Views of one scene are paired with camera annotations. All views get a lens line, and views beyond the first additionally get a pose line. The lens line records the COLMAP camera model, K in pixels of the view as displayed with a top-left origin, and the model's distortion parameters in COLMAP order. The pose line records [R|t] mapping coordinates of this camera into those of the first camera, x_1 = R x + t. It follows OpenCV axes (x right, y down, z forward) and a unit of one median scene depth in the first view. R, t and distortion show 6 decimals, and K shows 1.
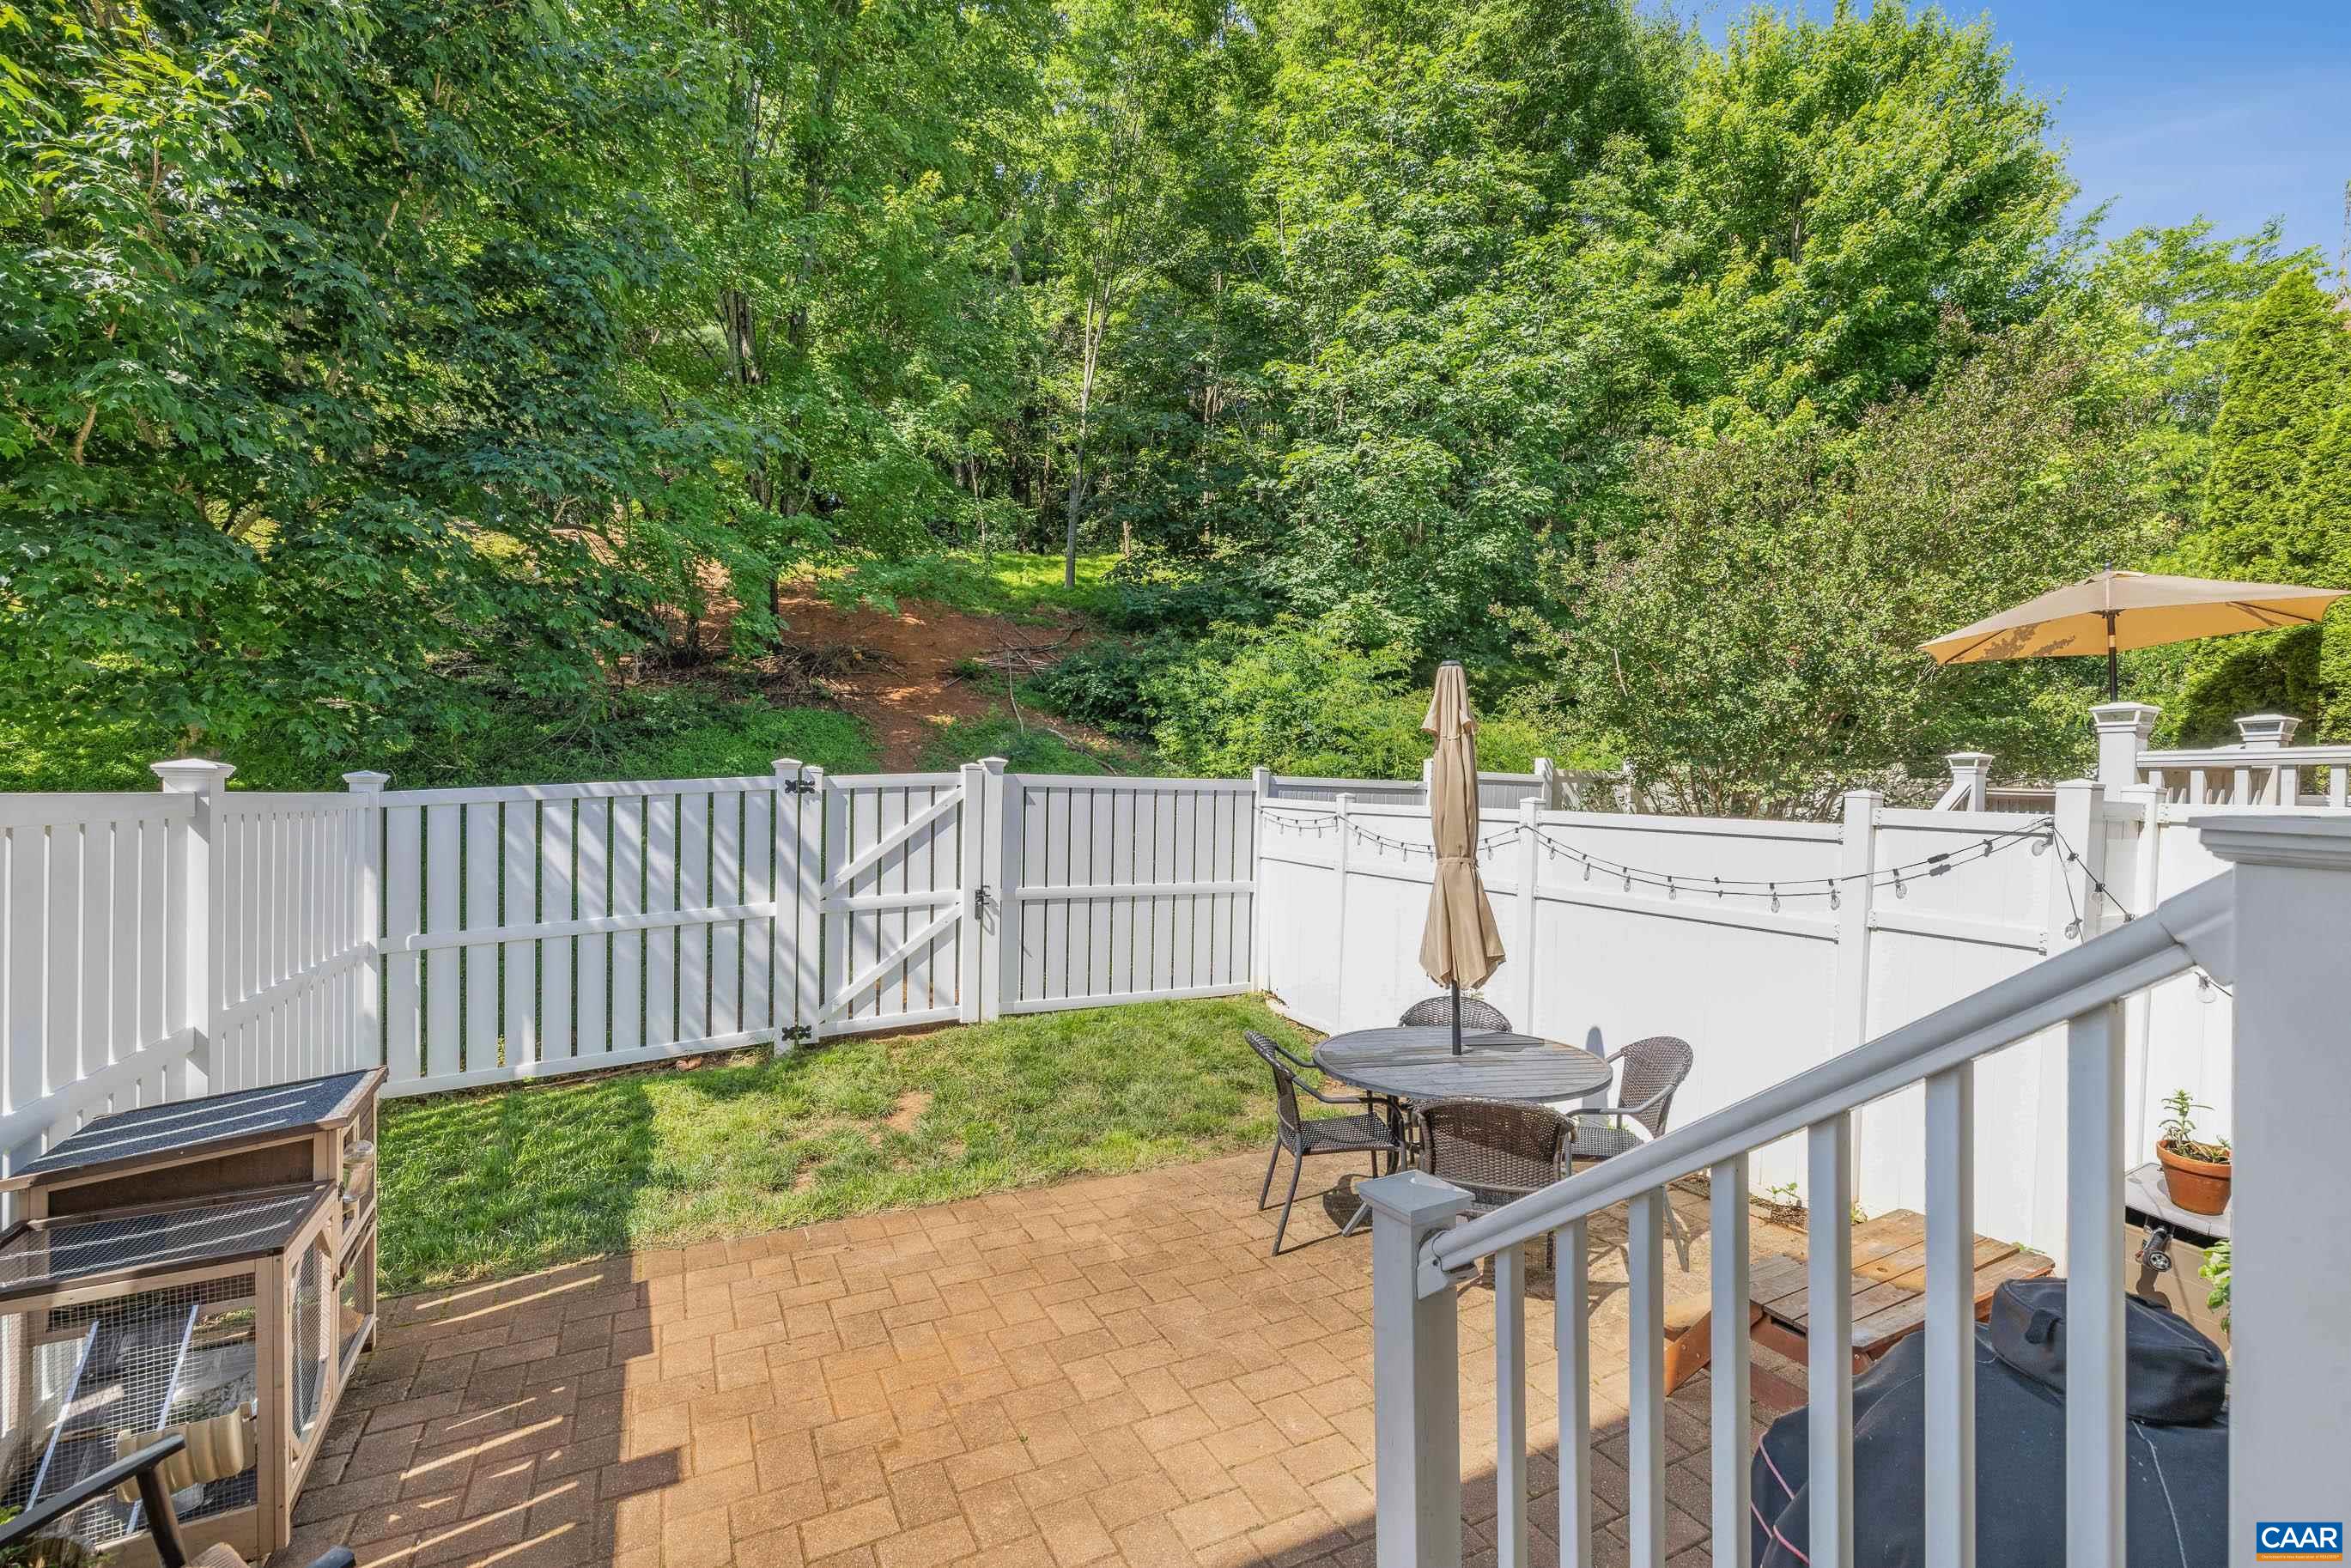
lens RADIAL K [[1023.6, 0, 1179.8], [0, 1023.6, 782.8], [0, 0, 1]] dist [0.000604, -0.000177]
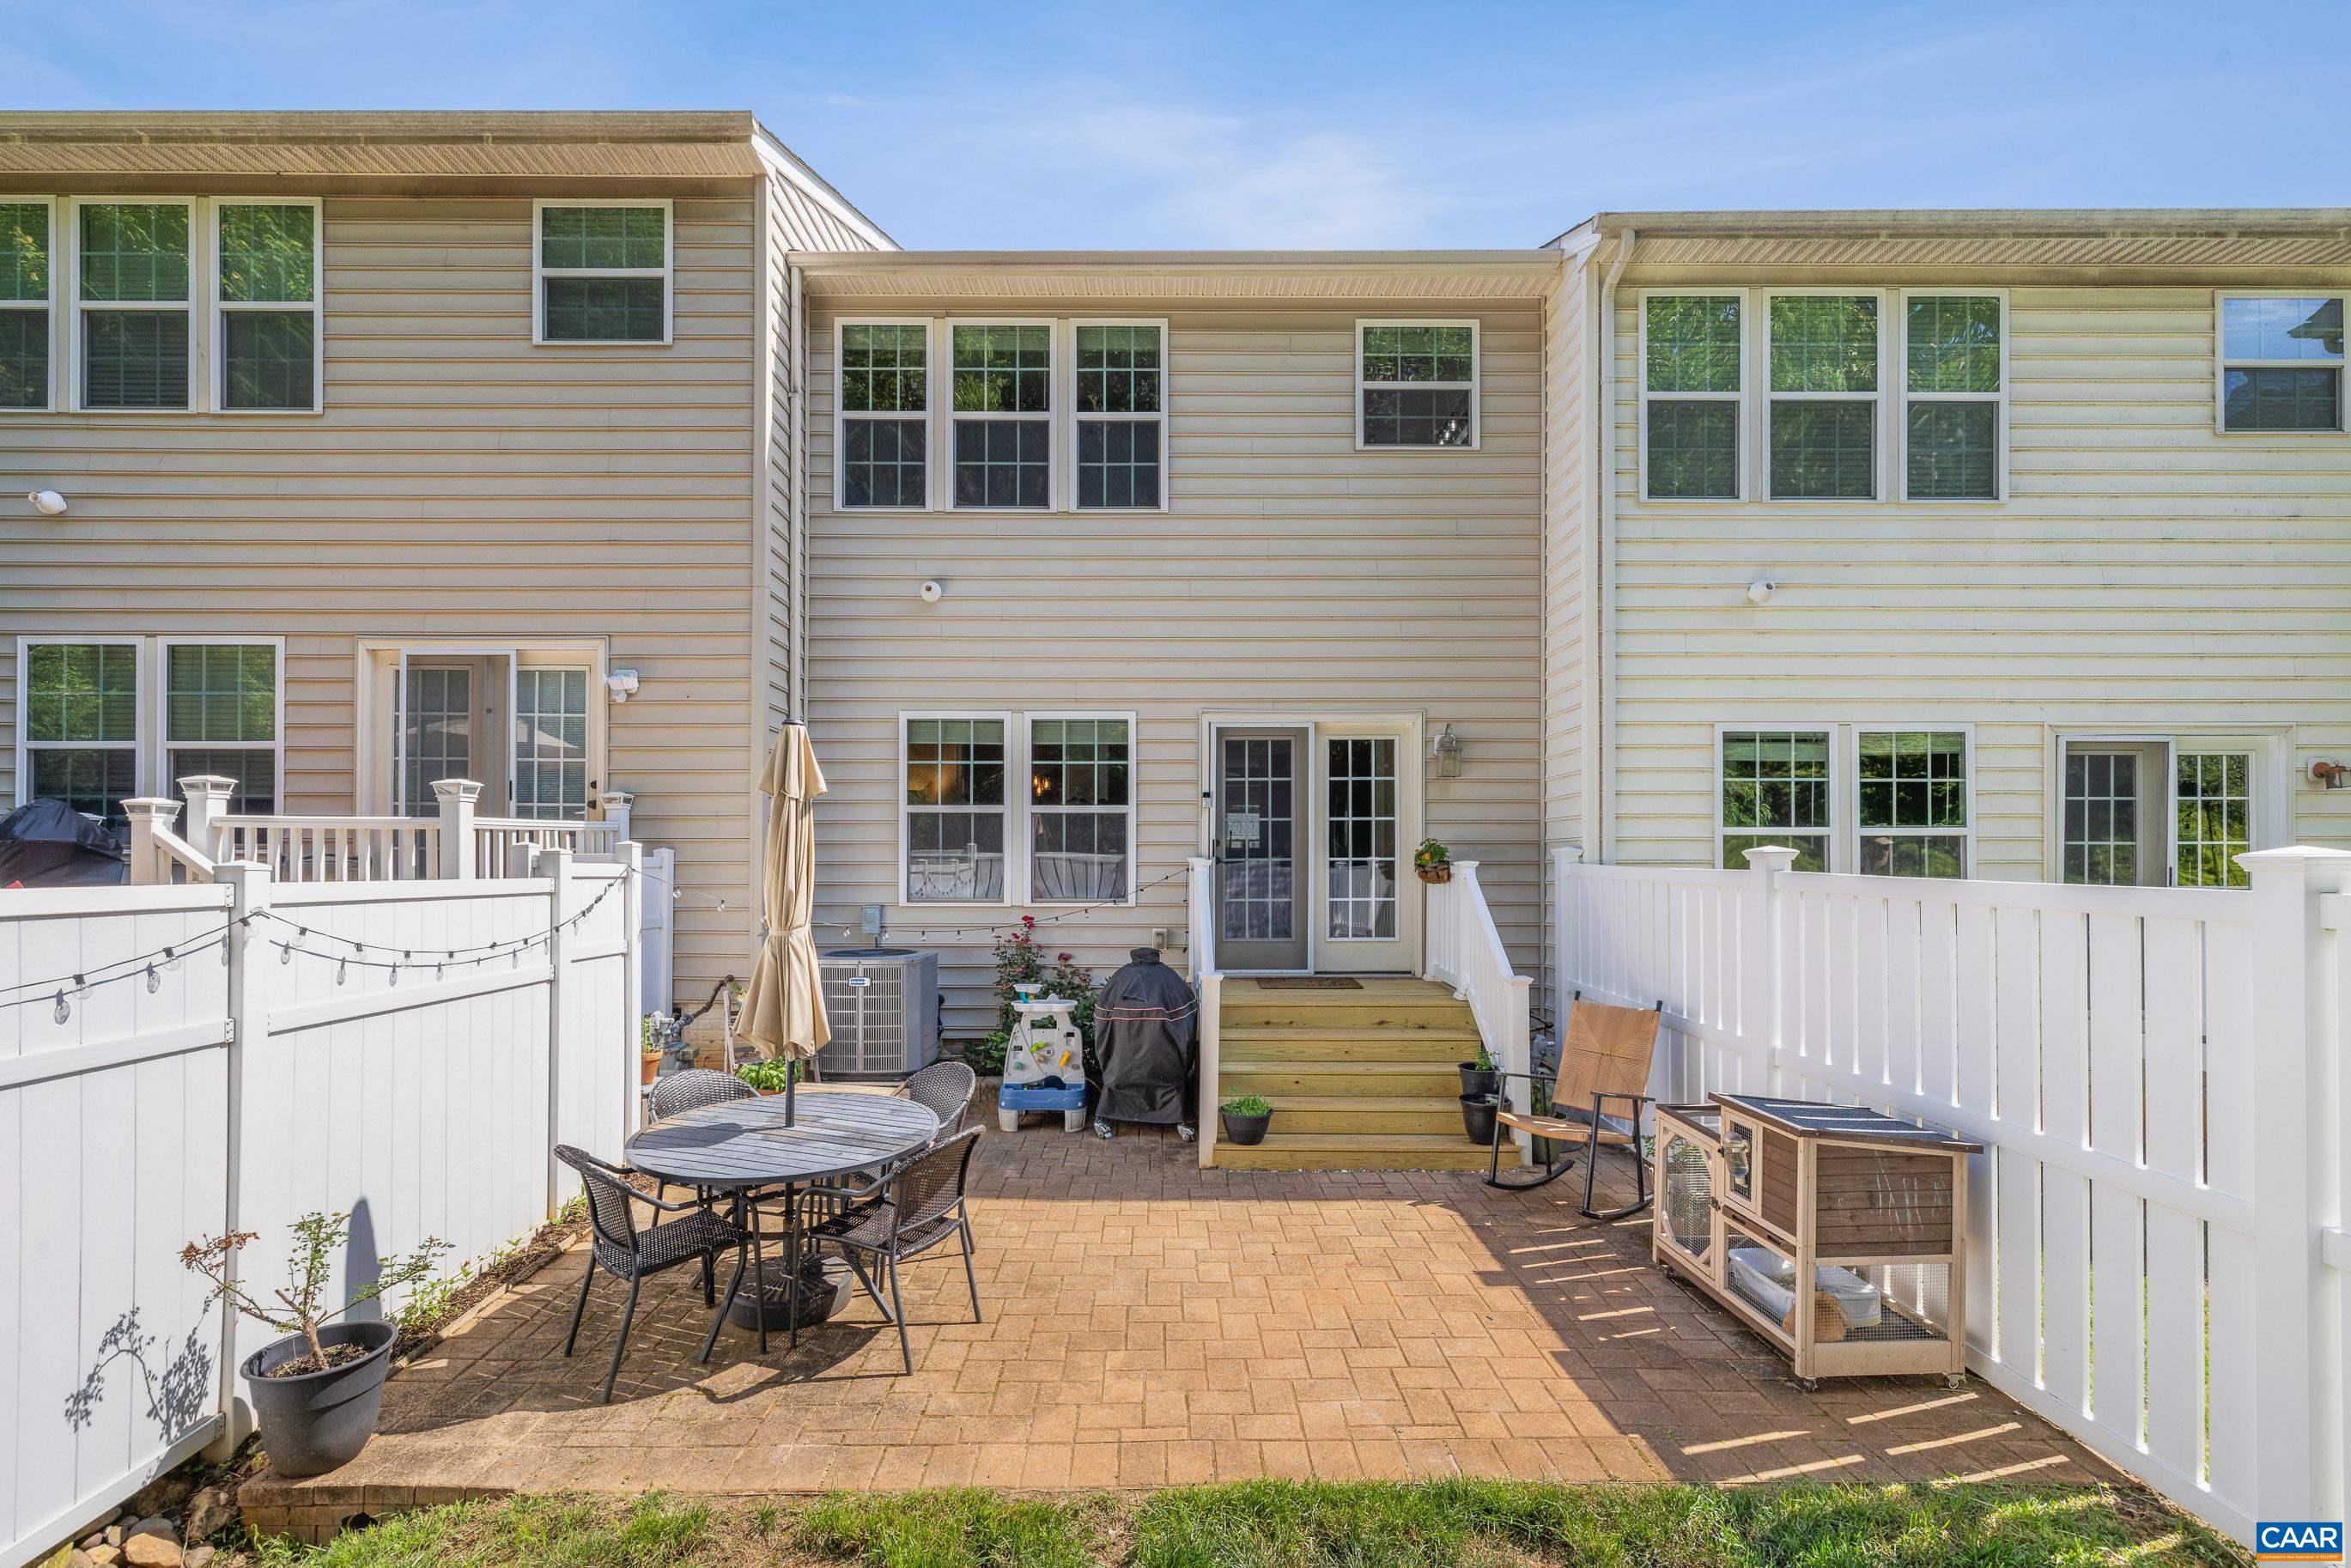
lens RADIAL K [[1039.0, 0, 1150.7], [0, 1039.0, 846.9], [0, 0, 1]] dist [0.005021, -0.000074]
pose [[-0.887754, -0.023033, 0.459741, -0.593373], [-0.022459, 0.999725, 0.006717, -0.021721], [-0.459770, -0.004363, -0.888028, 2.094872]]
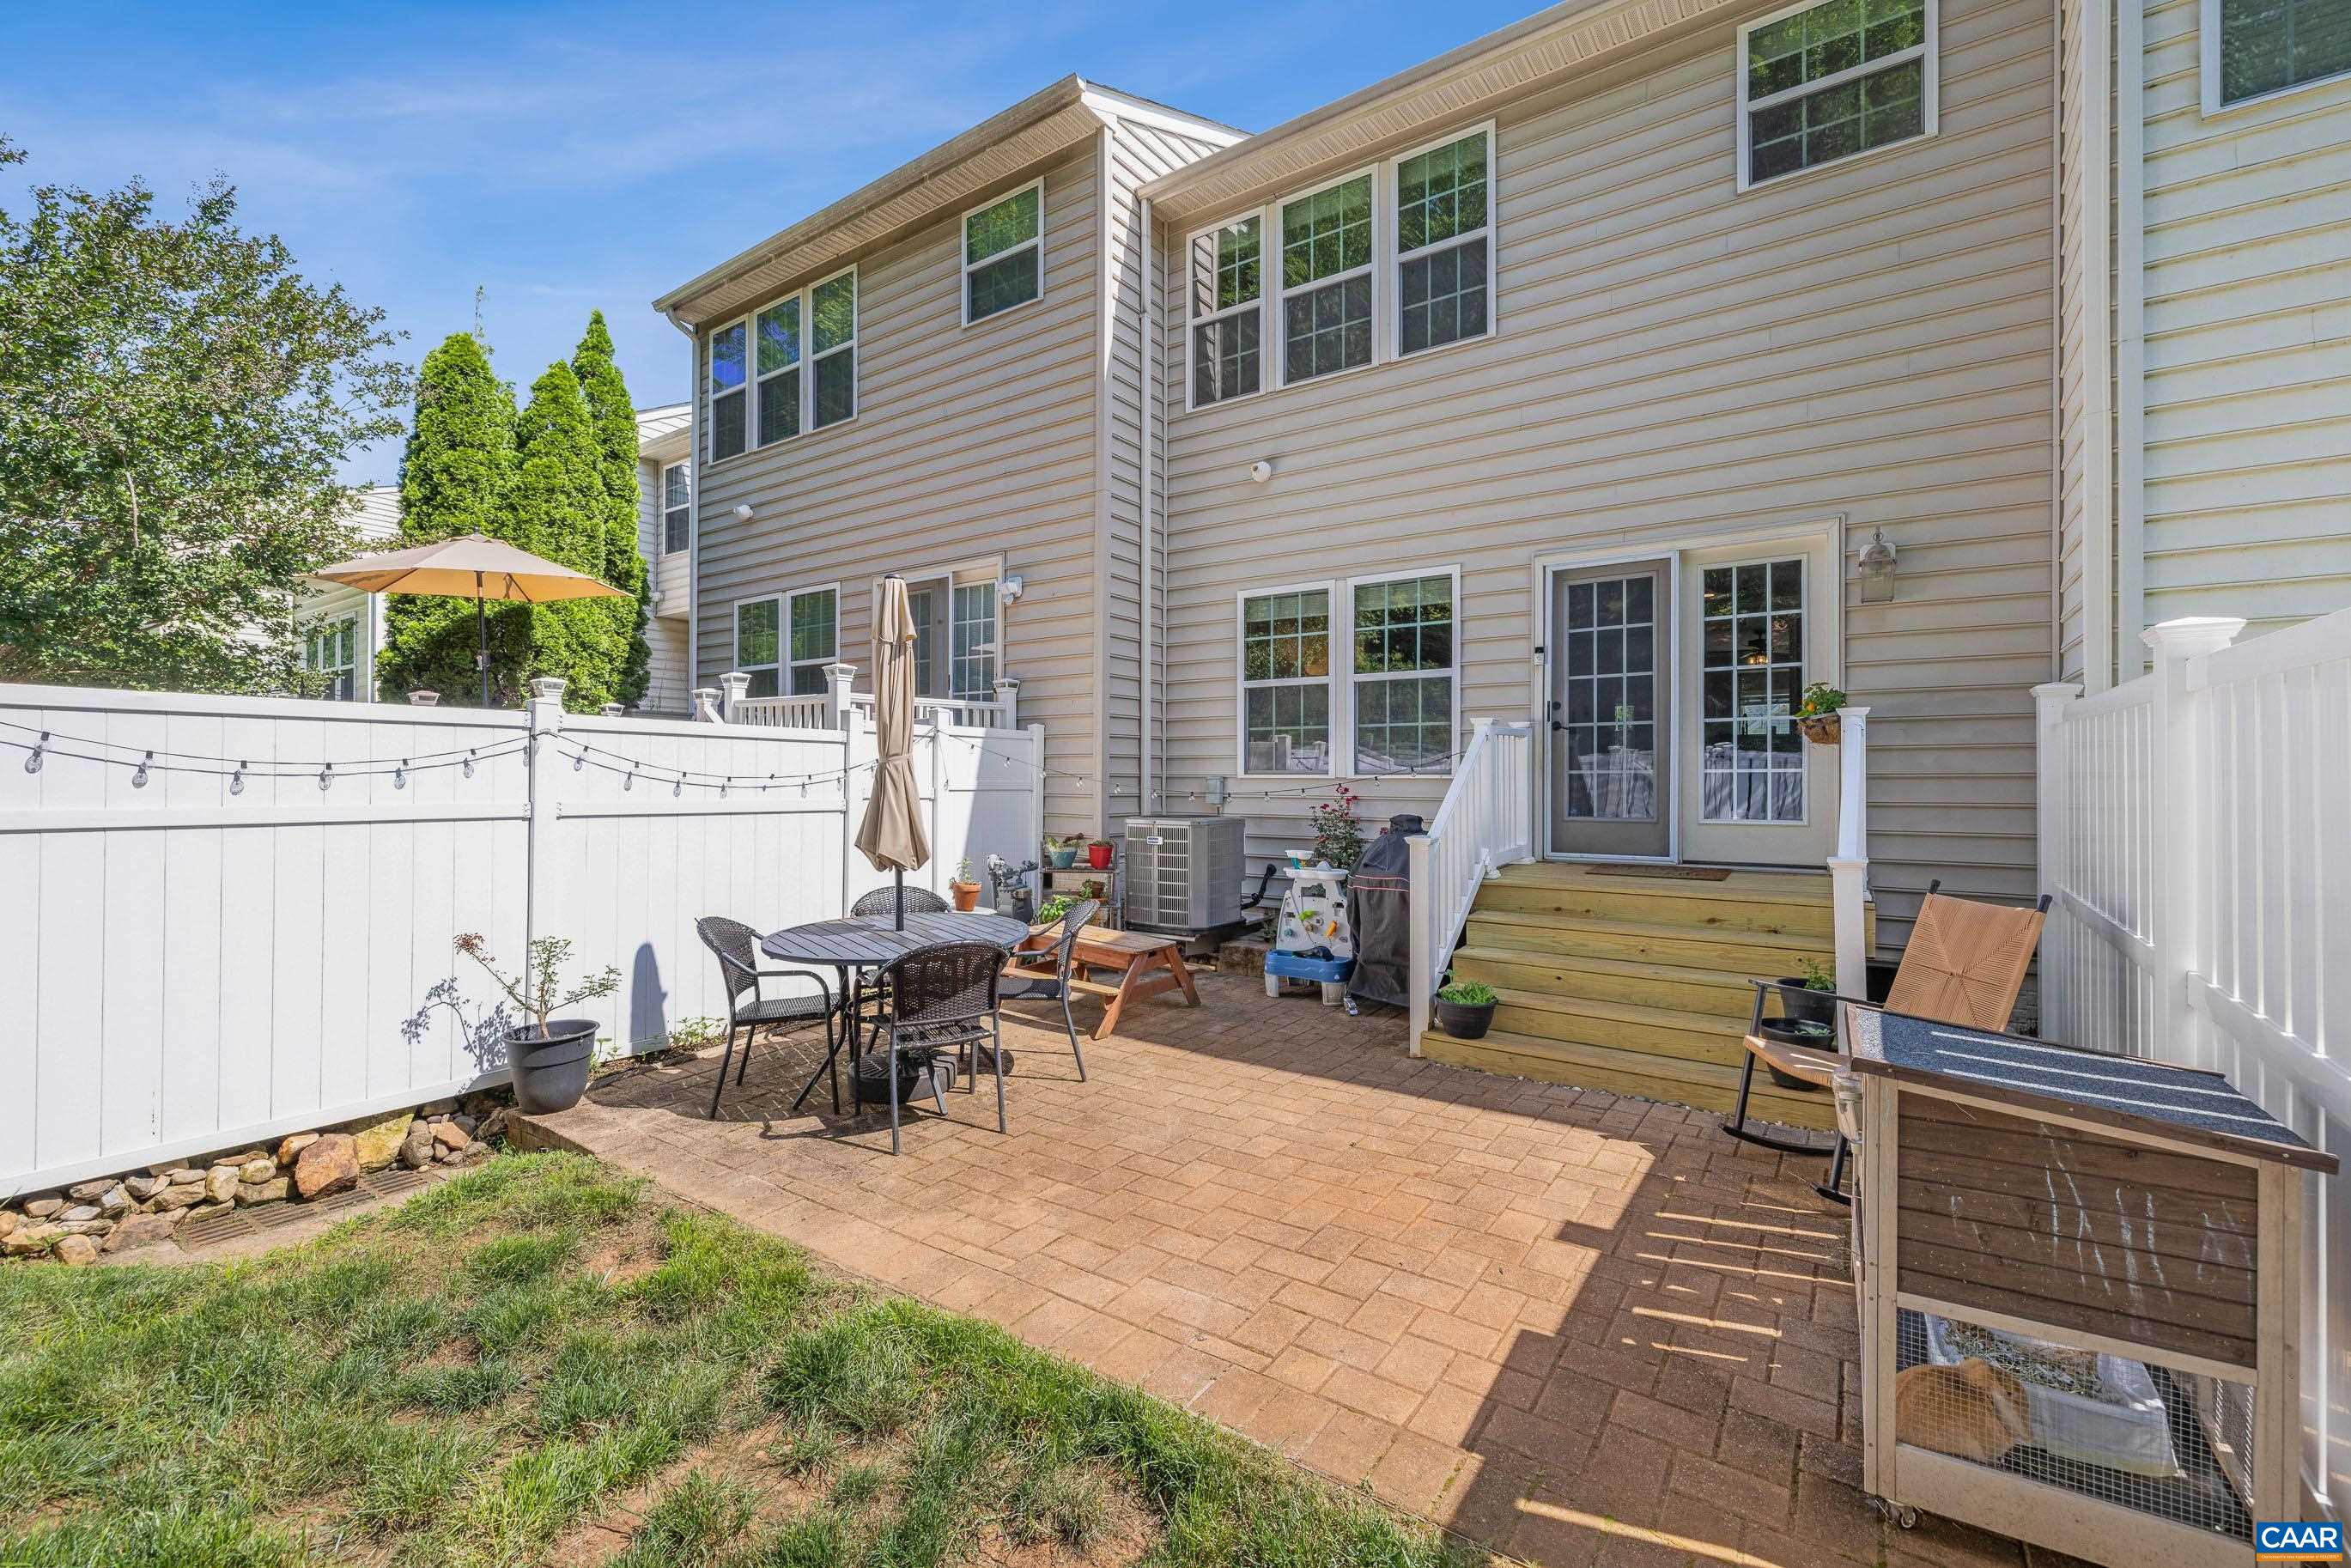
lens RADIAL K [[988.6, 0, 1181.9], [0, 988.6, 771.5], [0, 0, 1]] dist [0.002480, 0.000188]
pose [[-0.463490, -0.021608, 0.885839, -1.006740], [-0.011473, 0.999765, 0.018384, 0.080441], [-0.886028, -0.001642, -0.463629, 1.492019]]
